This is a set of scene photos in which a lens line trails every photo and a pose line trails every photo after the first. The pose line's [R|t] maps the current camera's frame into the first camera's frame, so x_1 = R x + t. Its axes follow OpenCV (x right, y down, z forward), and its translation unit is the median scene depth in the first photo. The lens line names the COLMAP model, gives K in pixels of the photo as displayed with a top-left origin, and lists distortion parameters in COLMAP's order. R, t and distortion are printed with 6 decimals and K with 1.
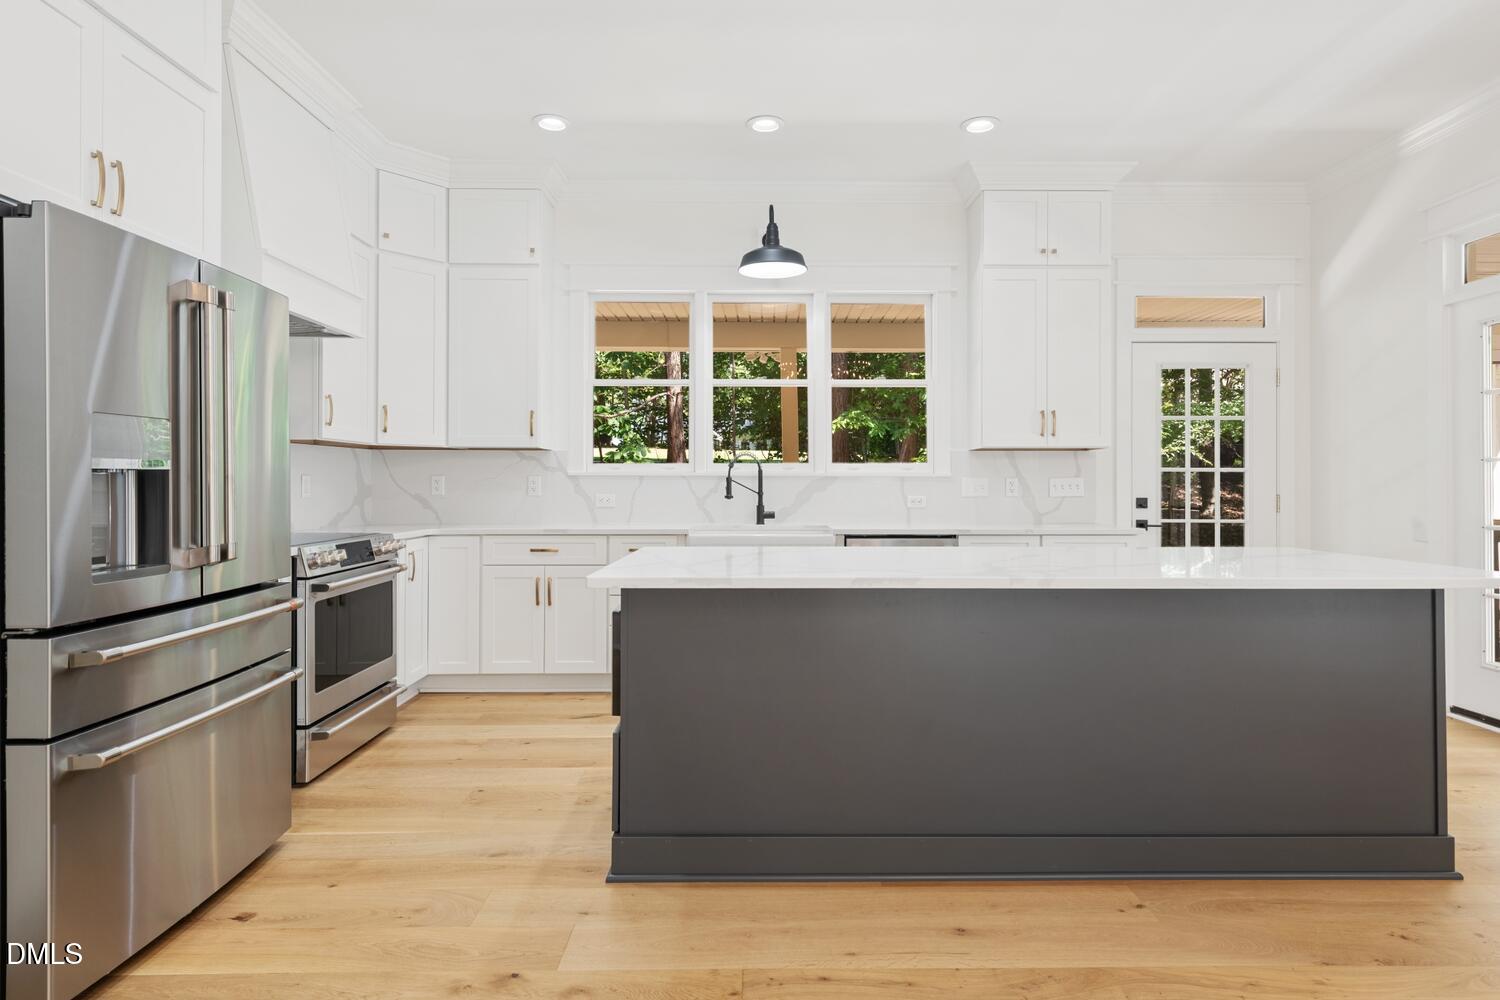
lens RADIAL K [[789.1, 0, 760.2], [0, 789.1, 489.8], [0, 0, 1]] dist [0.011081, 0.000842]
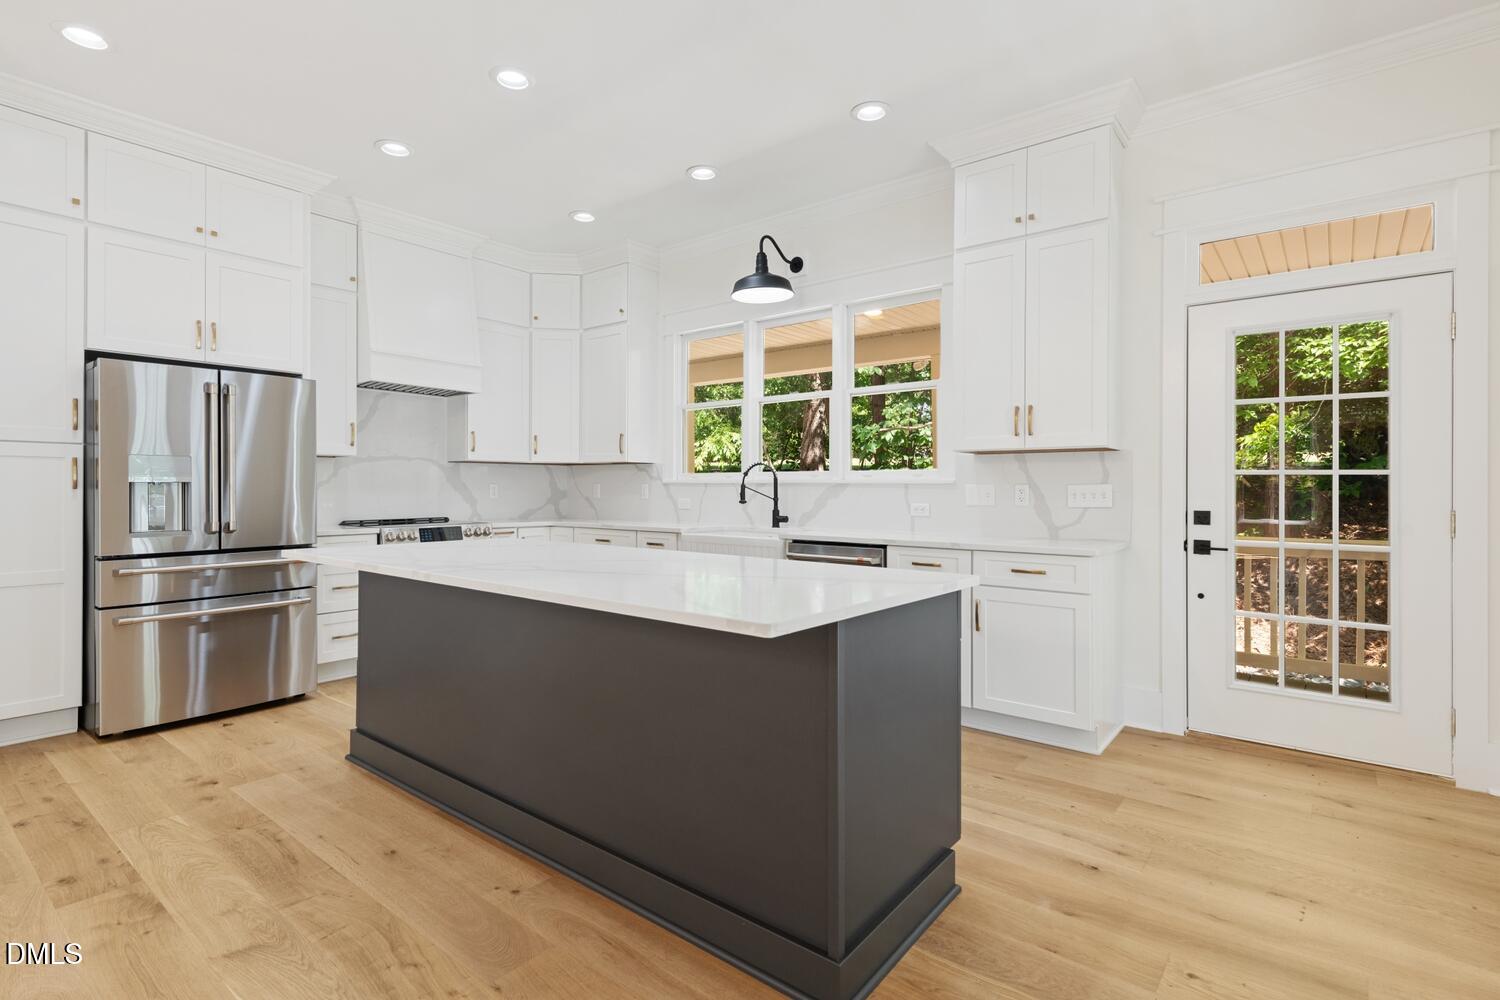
lens RADIAL K [[722.3, 0, 756.9], [0, 722.3, 493.5], [0, 0, 1]] dist [0.017784, -0.000398]
pose [[0.776213, 0.007138, -0.630431, 0.612578], [-0.007600, 0.999969, 0.001965, -0.004972], [0.630425, 0.003266, 0.776243, 0.205249]]
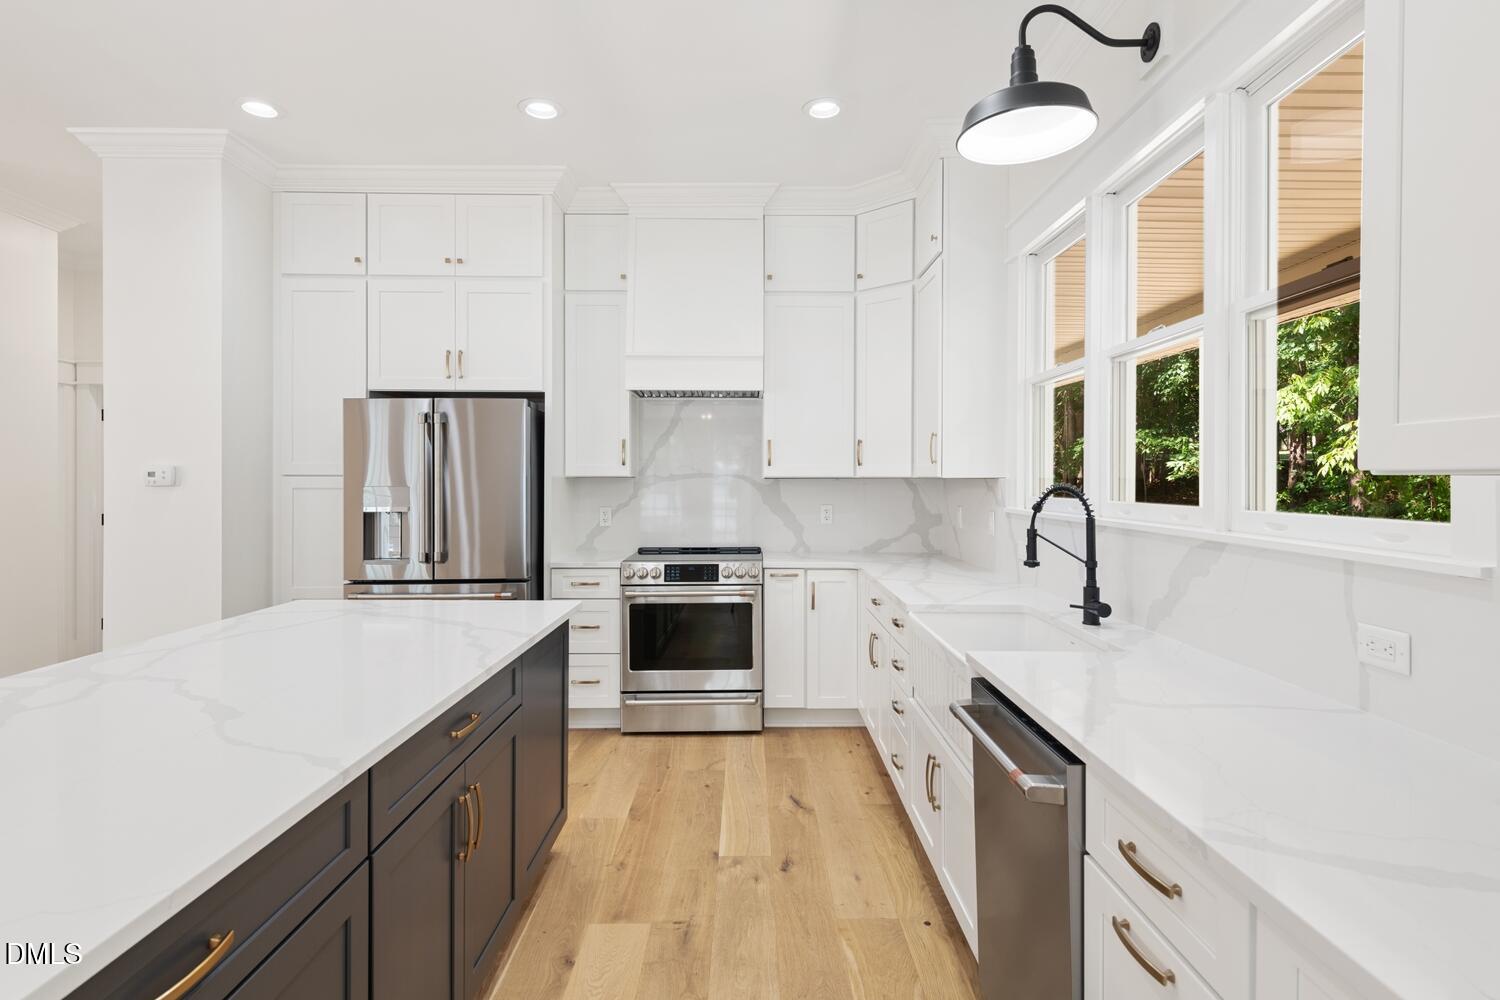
lens RADIAL K [[789.1, 0, 763.9], [0, 789.1, 488.3], [0, 0, 1]] dist [0.011081, 0.000842]
pose [[0.003449, 0.011701, -0.999926, 0.512287], [-0.009382, 0.999888, 0.011668, -0.048317], [0.999950, 0.009341, 0.003558, 0.786298]]
